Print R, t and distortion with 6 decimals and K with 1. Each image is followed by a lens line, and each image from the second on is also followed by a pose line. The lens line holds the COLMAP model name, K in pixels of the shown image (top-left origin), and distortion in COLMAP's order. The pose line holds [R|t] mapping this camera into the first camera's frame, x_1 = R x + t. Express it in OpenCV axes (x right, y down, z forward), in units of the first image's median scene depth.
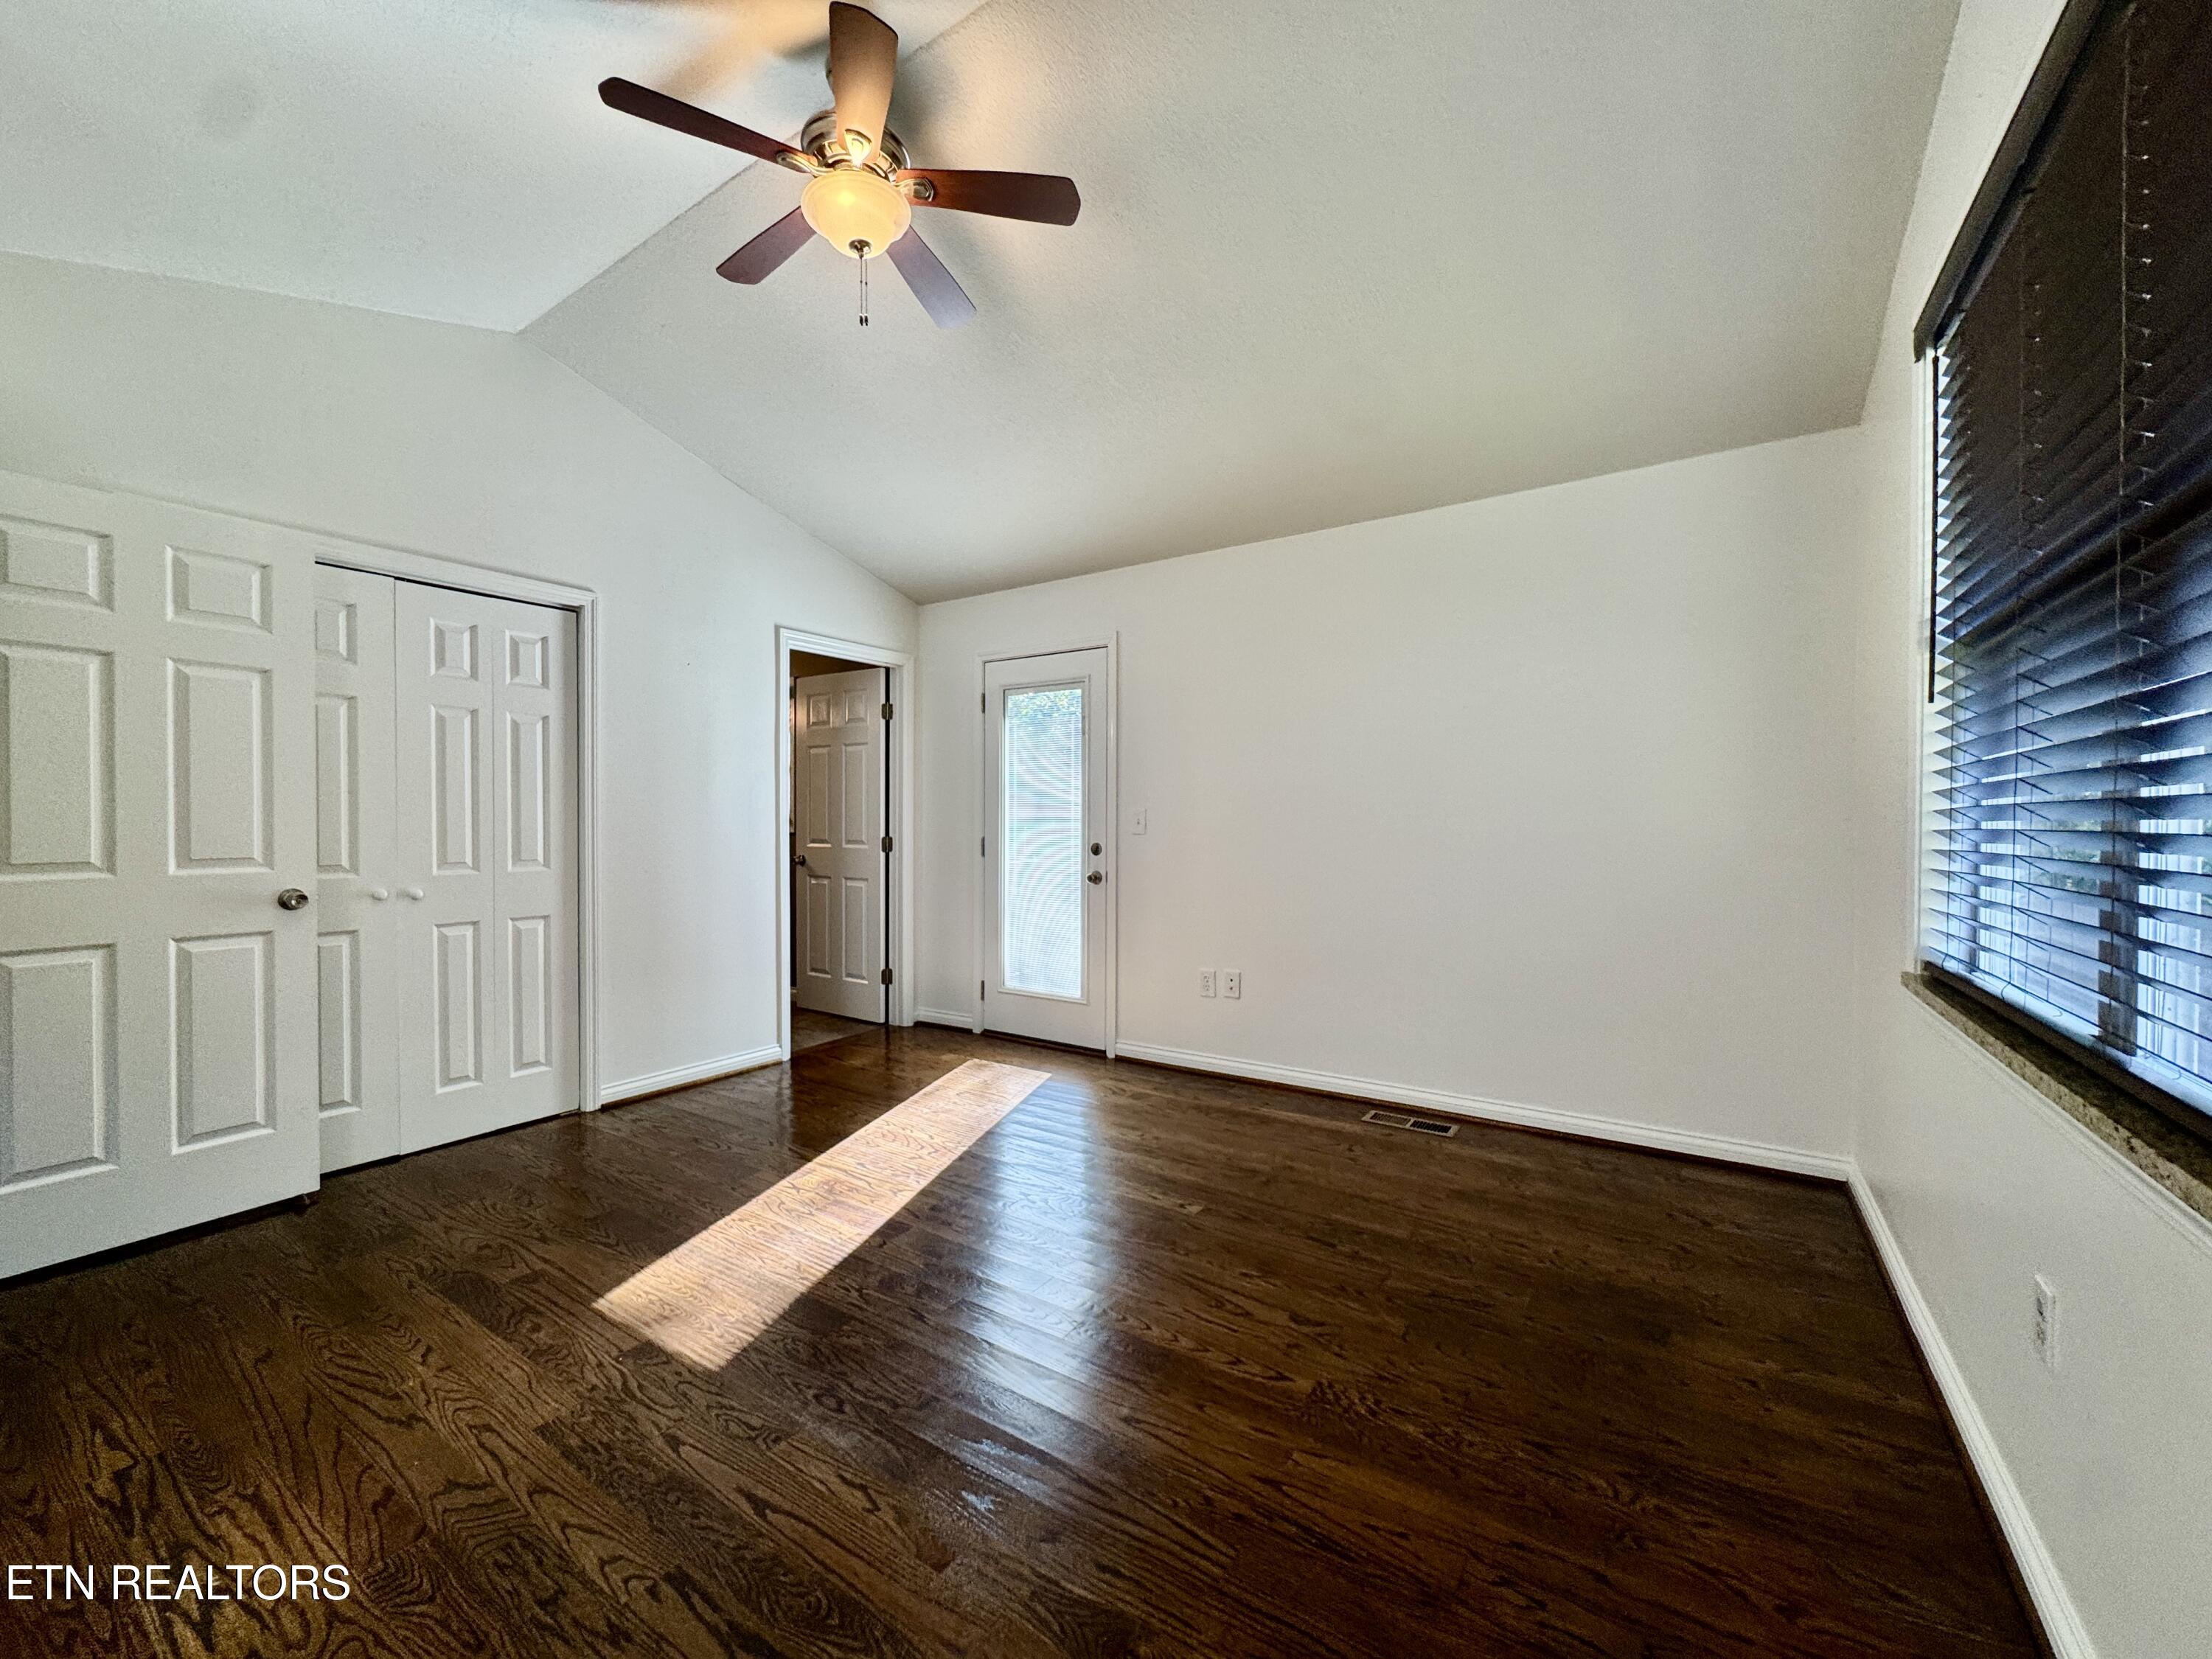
lens RADIAL K [[884.4, 0, 1109.0], [0, 884.4, 827.6], [0, 0, 1]] dist [-0.001221, -0.000094]
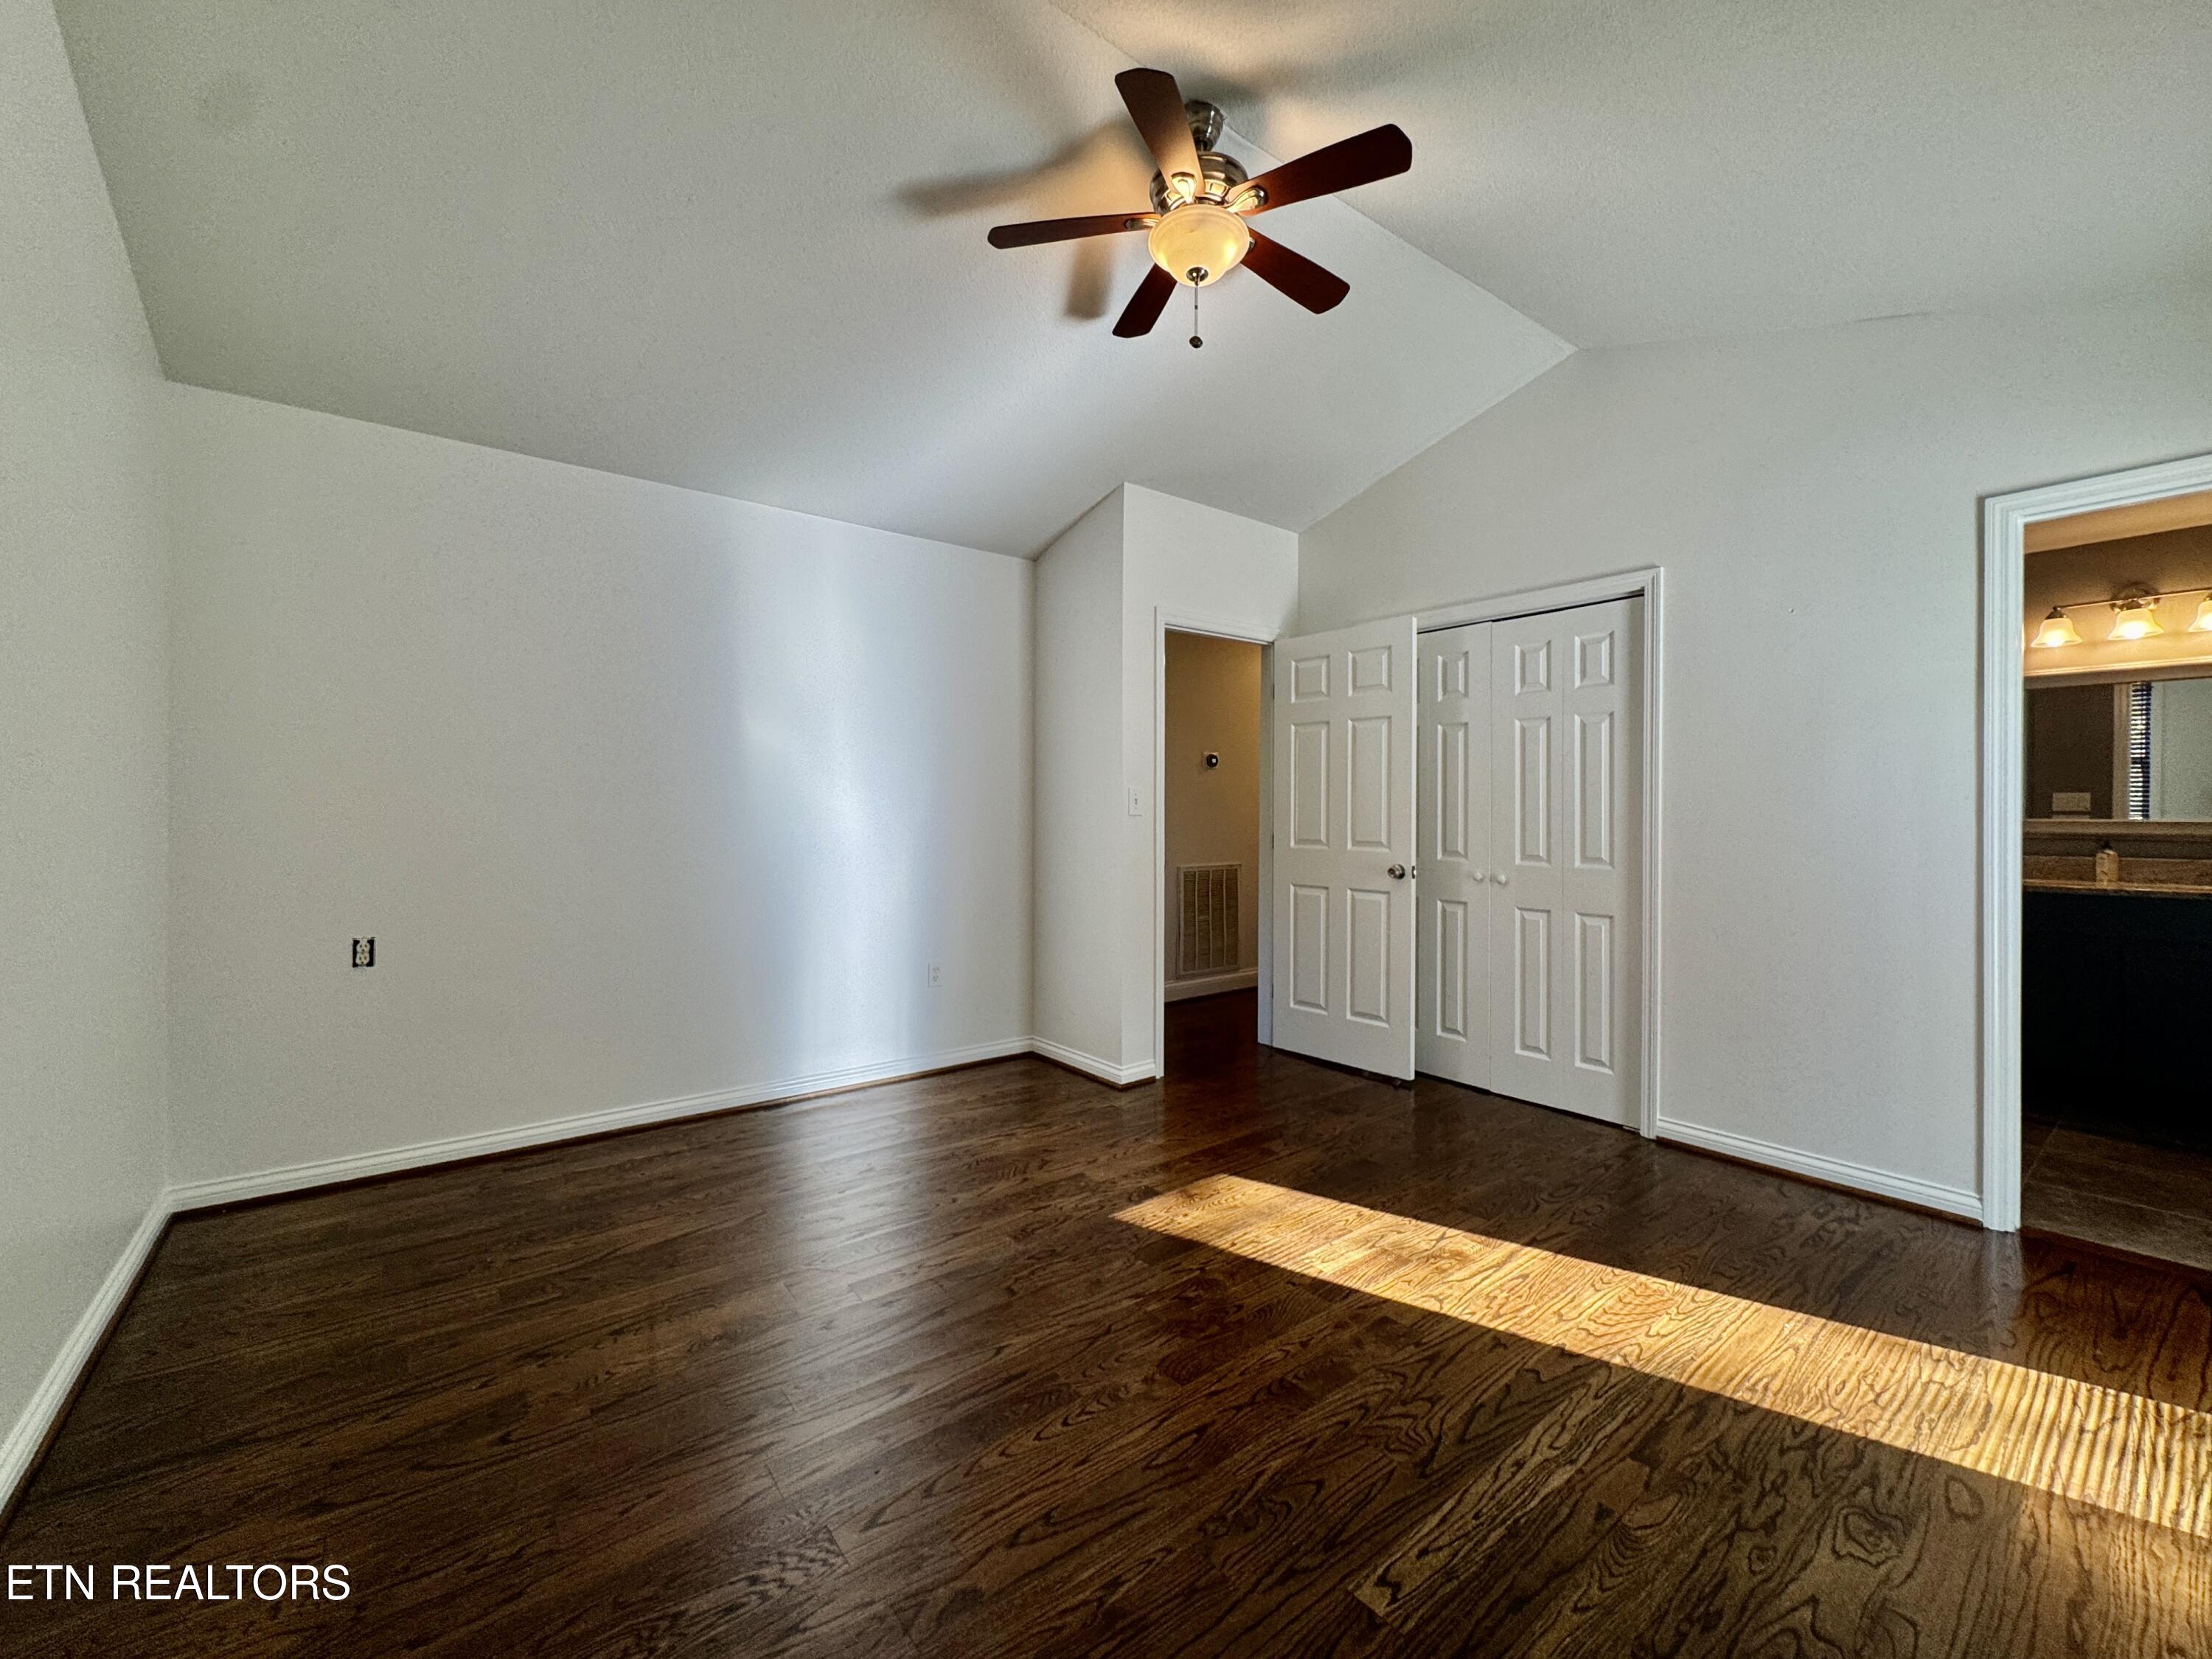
lens RADIAL K [[895.1, 0, 1103.7], [0, 895.1, 821.4], [0, 0, 1]] dist [-0.002622, -0.000394]
pose [[-0.318147, 0.005031, -0.948028, 0.597182], [-0.013198, 0.999866, 0.009735, -0.009281], [0.947950, 0.015609, -0.318038, 0.971184]]
